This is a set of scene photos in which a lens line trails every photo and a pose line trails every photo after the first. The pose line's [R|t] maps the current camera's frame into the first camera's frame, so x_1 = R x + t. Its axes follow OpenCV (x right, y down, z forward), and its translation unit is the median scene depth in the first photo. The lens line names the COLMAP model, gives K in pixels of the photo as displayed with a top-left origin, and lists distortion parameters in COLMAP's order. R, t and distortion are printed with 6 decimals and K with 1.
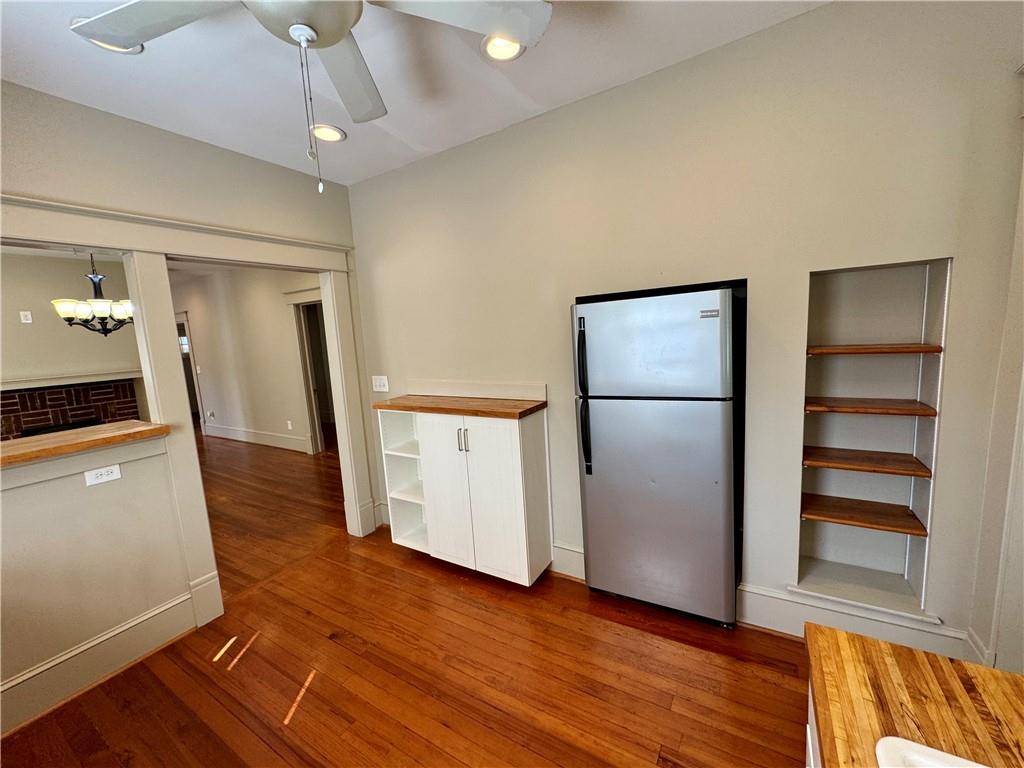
lens RADIAL K [[408.0, 0, 507.4], [0, 408.0, 384.5], [0, 0, 1]] dist [-0.001518, -0.000181]
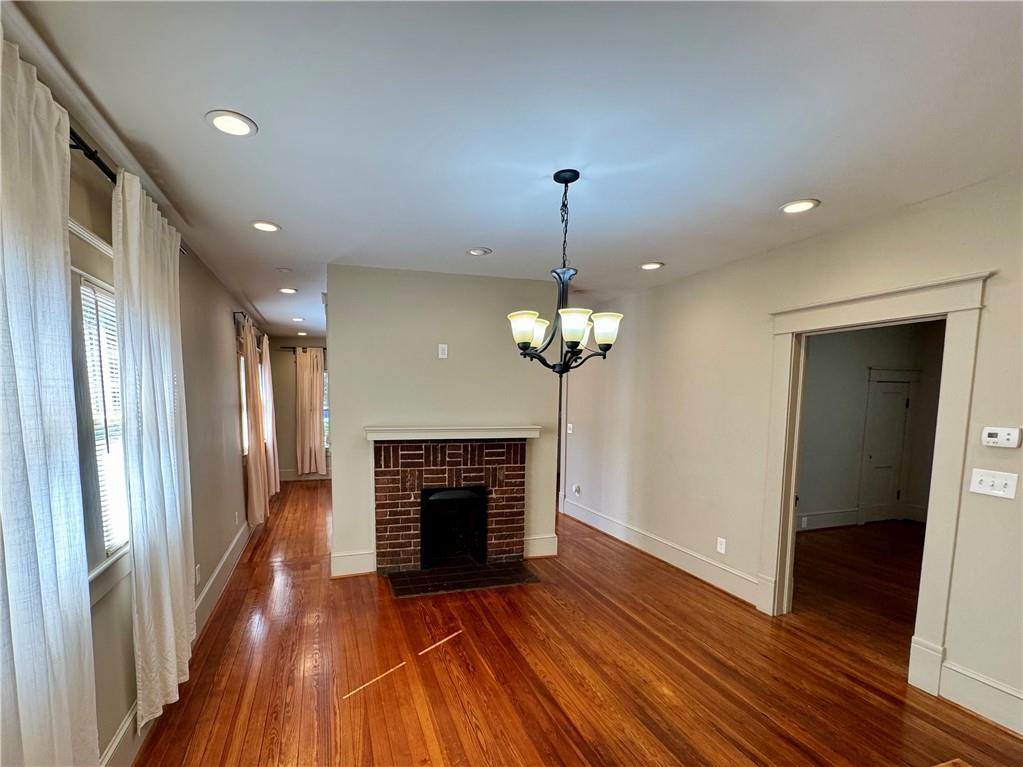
lens RADIAL K [[478.7, 0, 465.7], [0, 478.7, 448.2], [0, 0, 1]] dist [-0.001063, -0.000292]
pose [[0.741596, 0.134167, -0.657294, -0.503479], [-0.136675, 0.989464, 0.047766, -0.026468], [0.656777, 0.054413, 0.752119, 0.327195]]
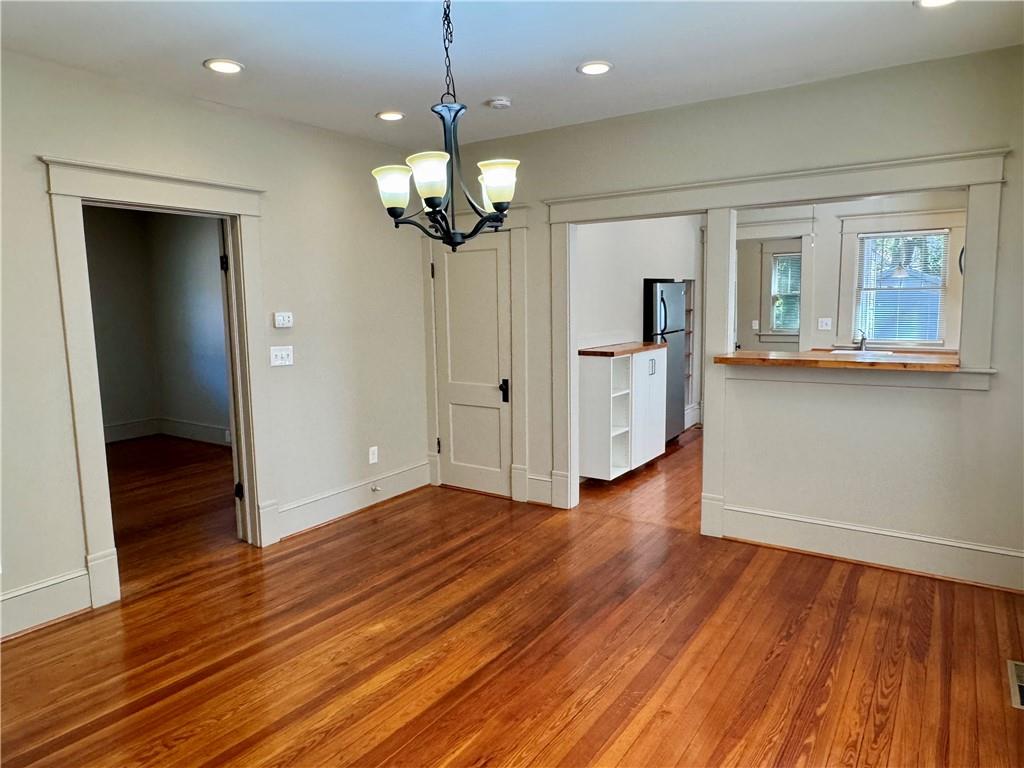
lens RADIAL K [[663.0, 0, 509.7], [0, 663.0, 383.7], [0, 0, 1]] dist [0.008436, 0.000787]
pose [[0.047733, -0.065080, 0.996738, -1.349605], [0.148369, 0.987267, 0.057357, -0.009488], [-0.987779, 0.145147, 0.056781, 0.736719]]
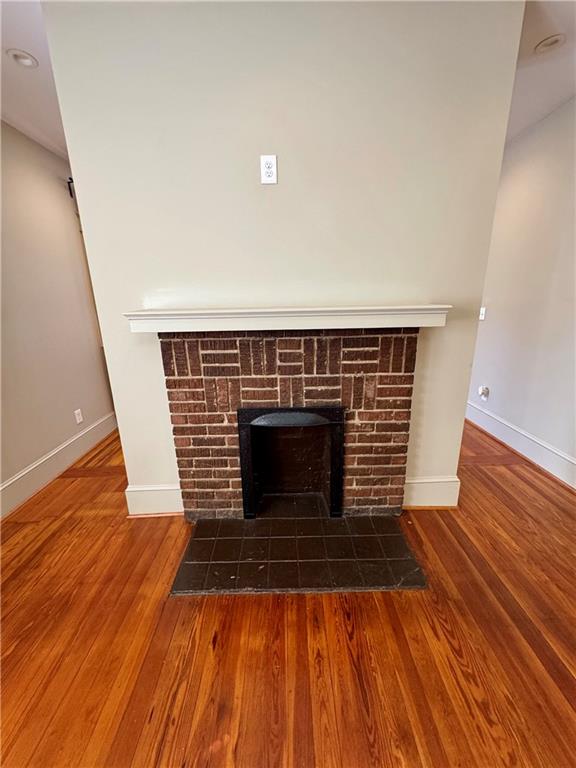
lens RADIAL K [[306.0, 0, 289.2], [0, 306.0, 382.7], [0, 0, 1]] dist [-0.001518, -0.000181]
pose [[0.534080, 0.270031, -0.801151, -0.847664], [-0.120018, 0.962239, 0.244318, -0.024129], [0.836872, -0.034333, 0.546321, 0.837602]]
